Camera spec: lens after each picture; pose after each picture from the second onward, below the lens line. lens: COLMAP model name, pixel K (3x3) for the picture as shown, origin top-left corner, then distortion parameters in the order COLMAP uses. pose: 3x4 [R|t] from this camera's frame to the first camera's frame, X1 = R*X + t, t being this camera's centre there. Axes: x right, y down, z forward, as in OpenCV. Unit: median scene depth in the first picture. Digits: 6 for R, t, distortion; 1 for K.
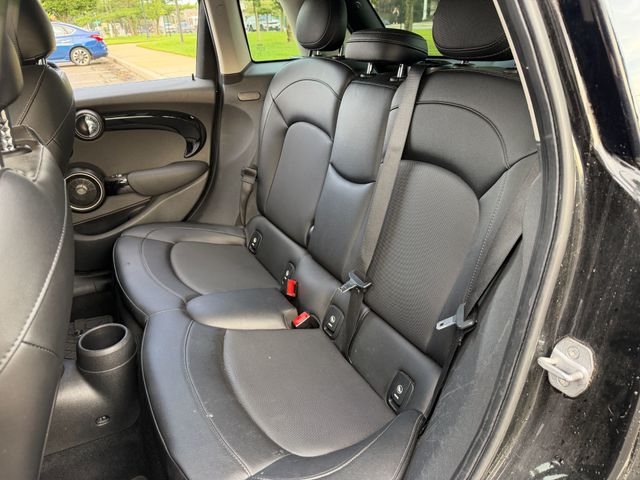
lens RADIAL K [[444.2, 0, 323.2], [0, 444.2, 241.9], [0, 0, 1]] dist [0.064607, -0.117769]
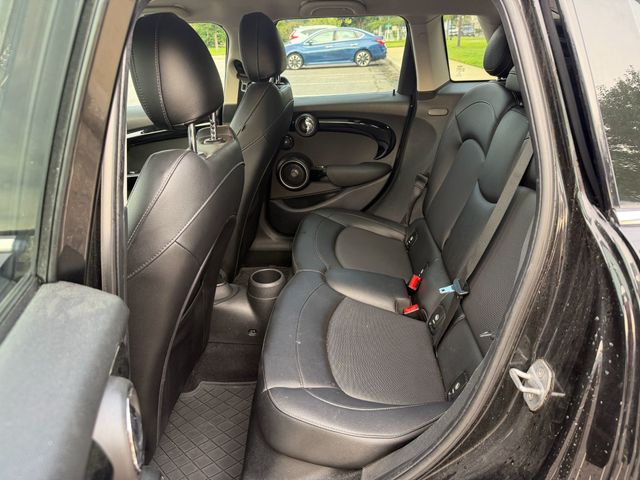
lens RADIAL K [[444.1, 0, 317.5], [0, 444.1, 250.3], [0, 0, 1]] dist [0.103887, -0.287353]
pose [[0.841195, 0.227068, -0.490745, 0.212058], [-0.221199, 0.972649, 0.070885, -0.002986], [0.493419, 0.048924, 0.868415, -0.101448]]
